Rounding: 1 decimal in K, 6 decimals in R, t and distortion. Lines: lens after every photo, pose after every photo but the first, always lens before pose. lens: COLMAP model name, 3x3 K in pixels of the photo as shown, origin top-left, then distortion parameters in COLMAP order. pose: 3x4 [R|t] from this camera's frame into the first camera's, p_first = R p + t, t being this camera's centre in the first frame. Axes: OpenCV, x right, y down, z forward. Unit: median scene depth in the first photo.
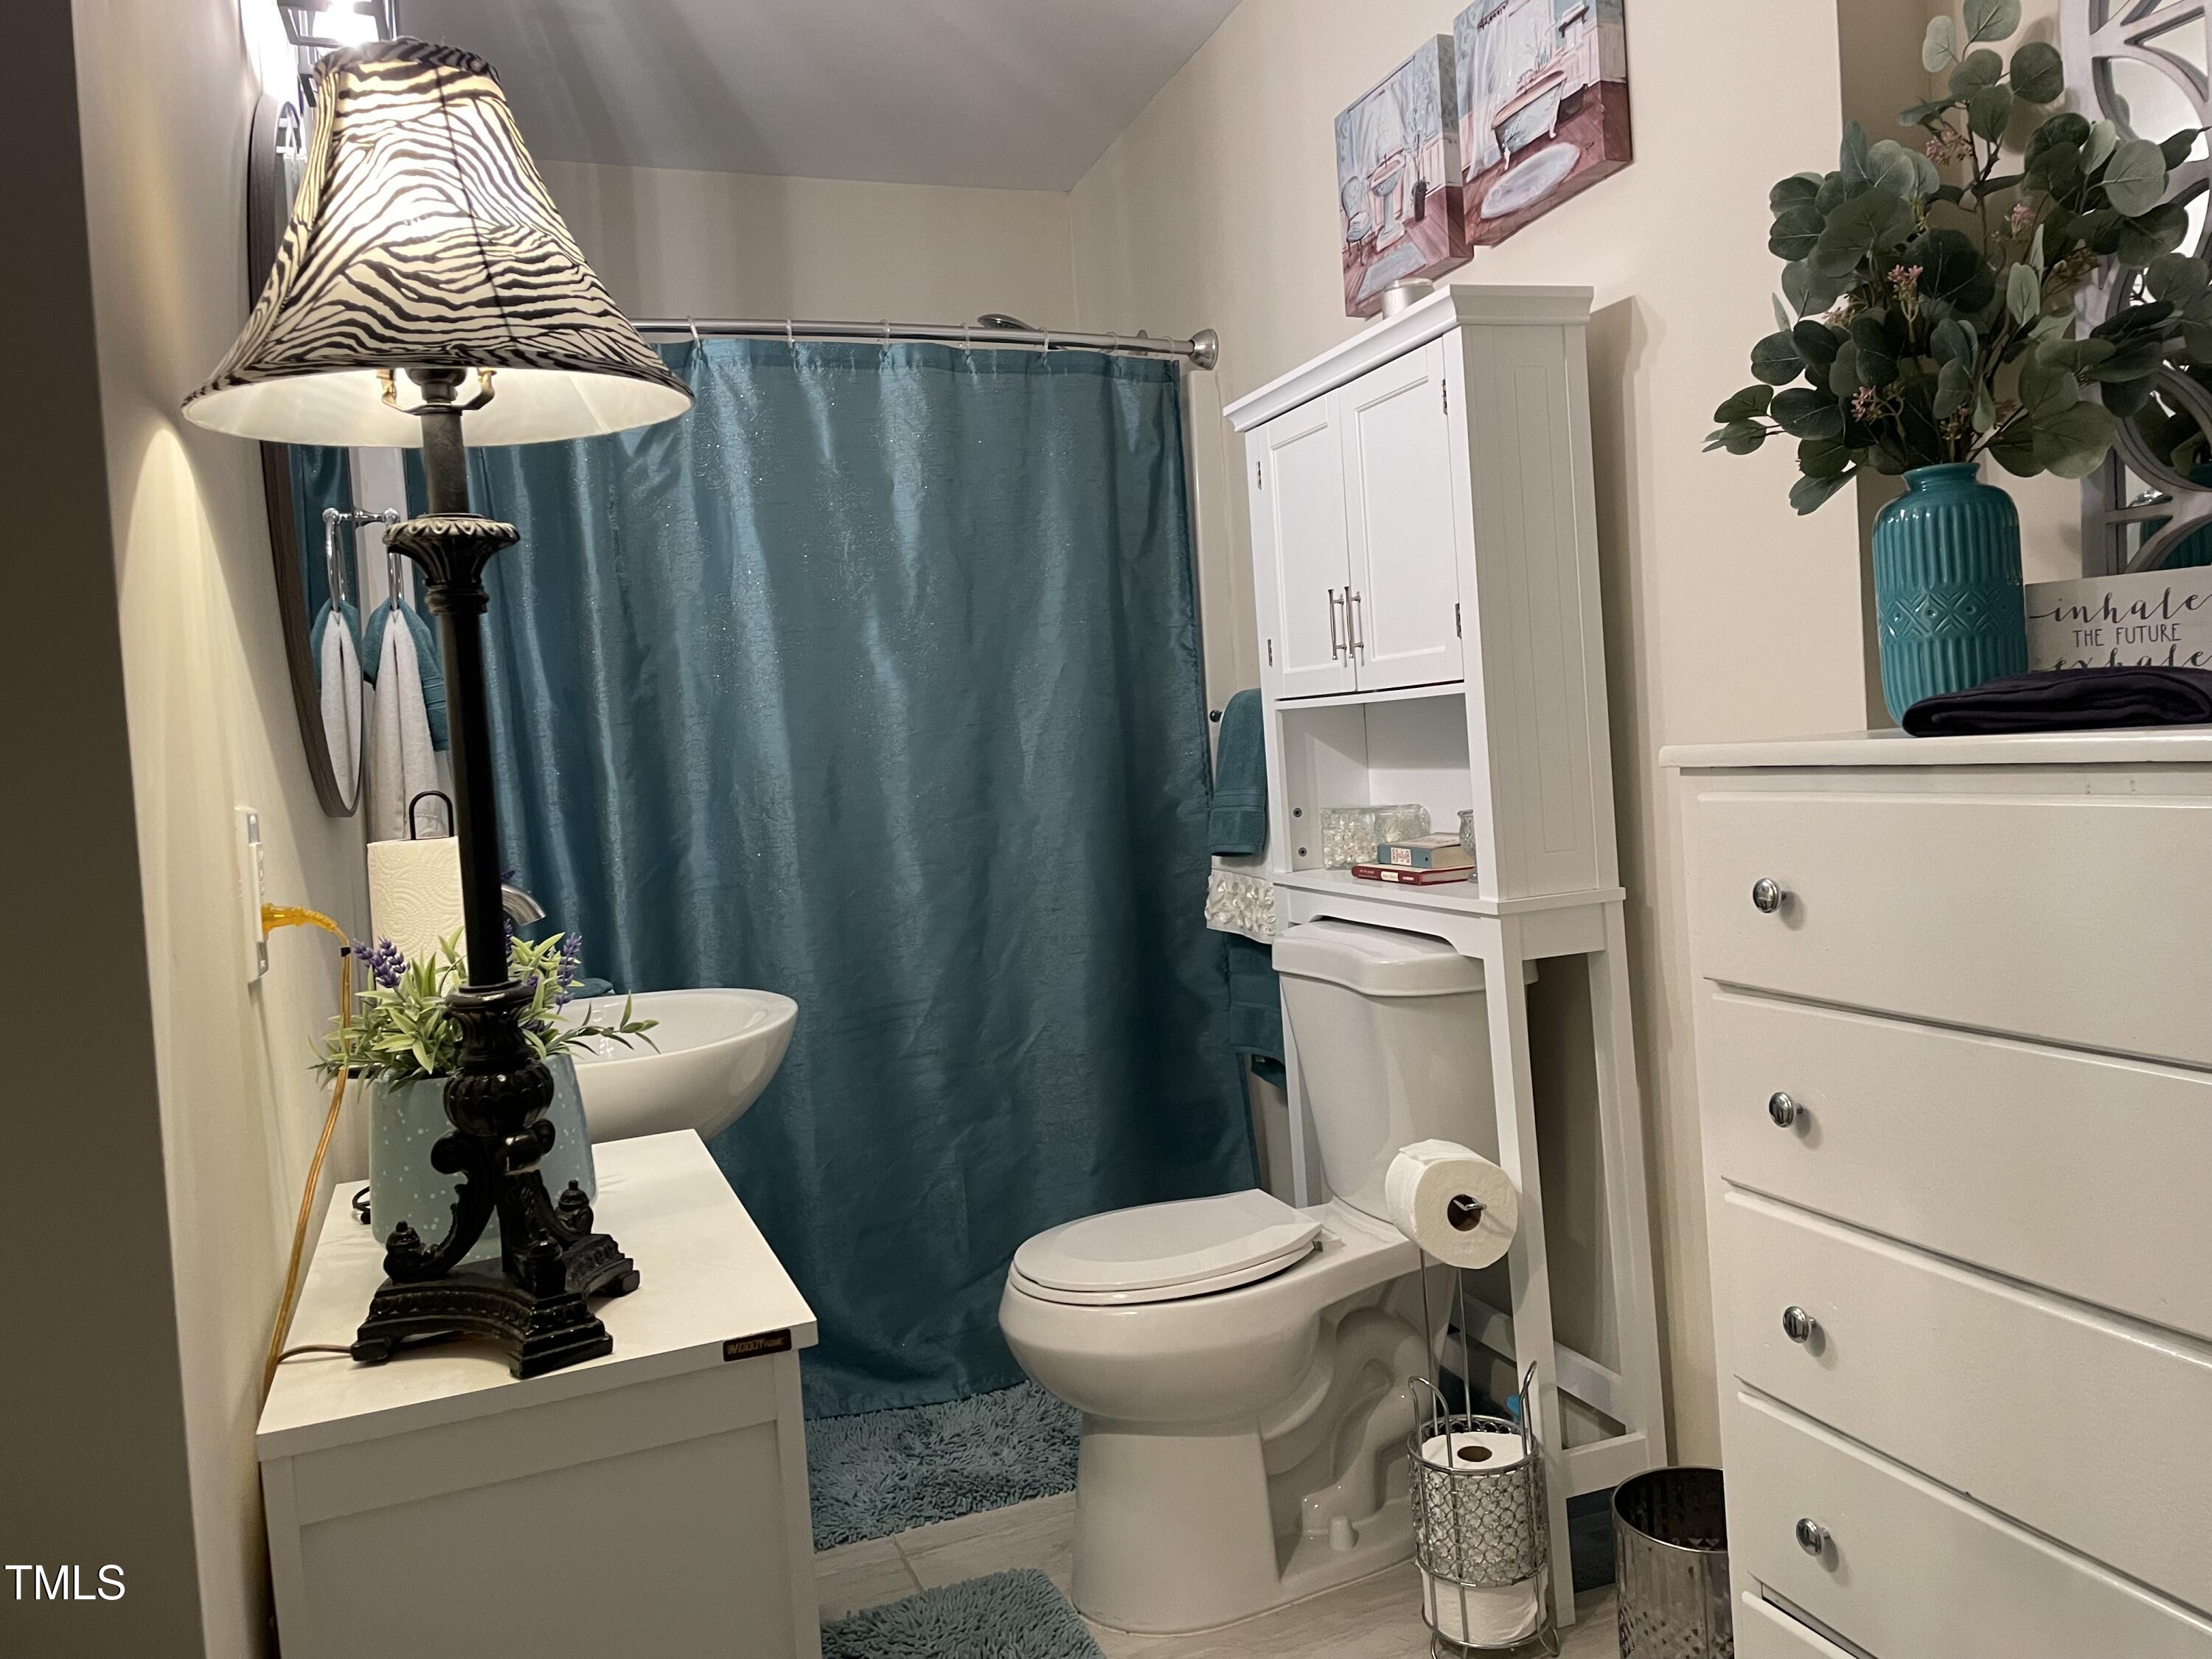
lens RADIAL K [[1684.7, 0, 1117.8], [0, 1684.7, 804.8], [0, 0, 1]] dist [0.077188, -0.088506]
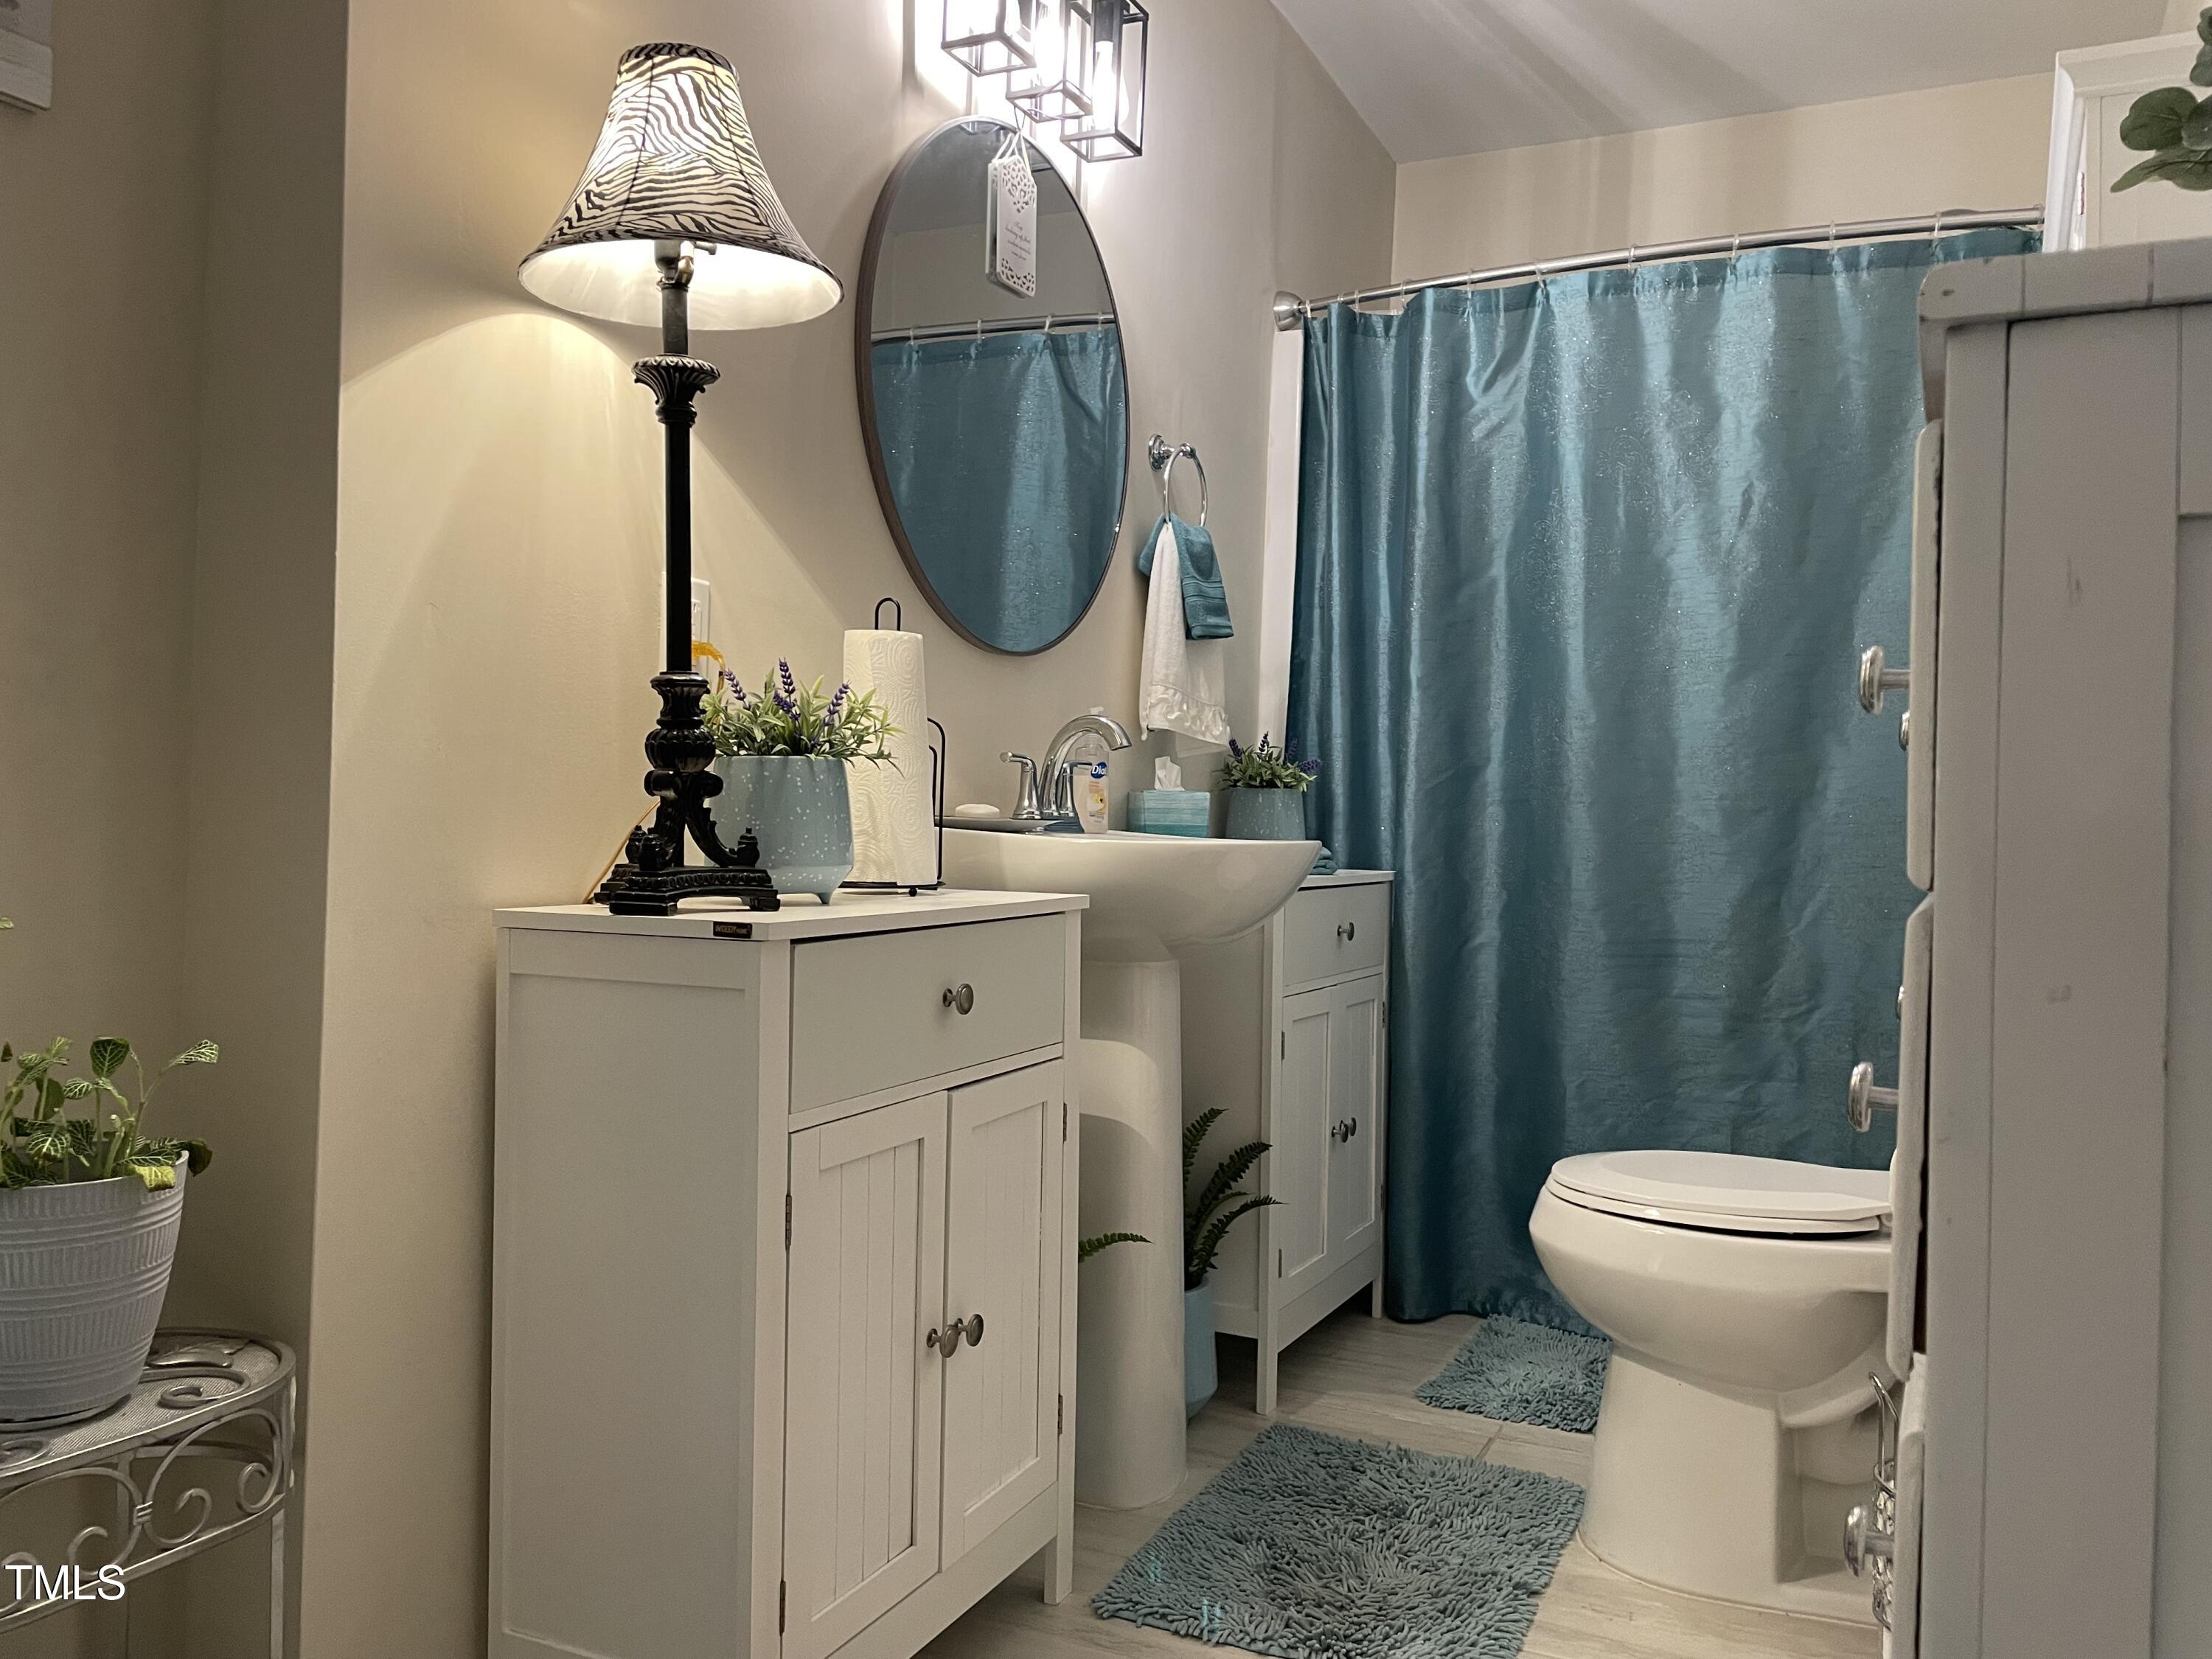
lens RADIAL K [[1687.5, 0, 1107.4], [0, 1687.5, 830.4], [0, 0, 1]] dist [0.027946, 0.001723]
pose [[0.680246, 0.094857, -0.726820, 0.367758], [-0.101447, 0.994232, 0.034809, 0.057474], [0.725930, 0.050055, 0.685945, 0.097931]]
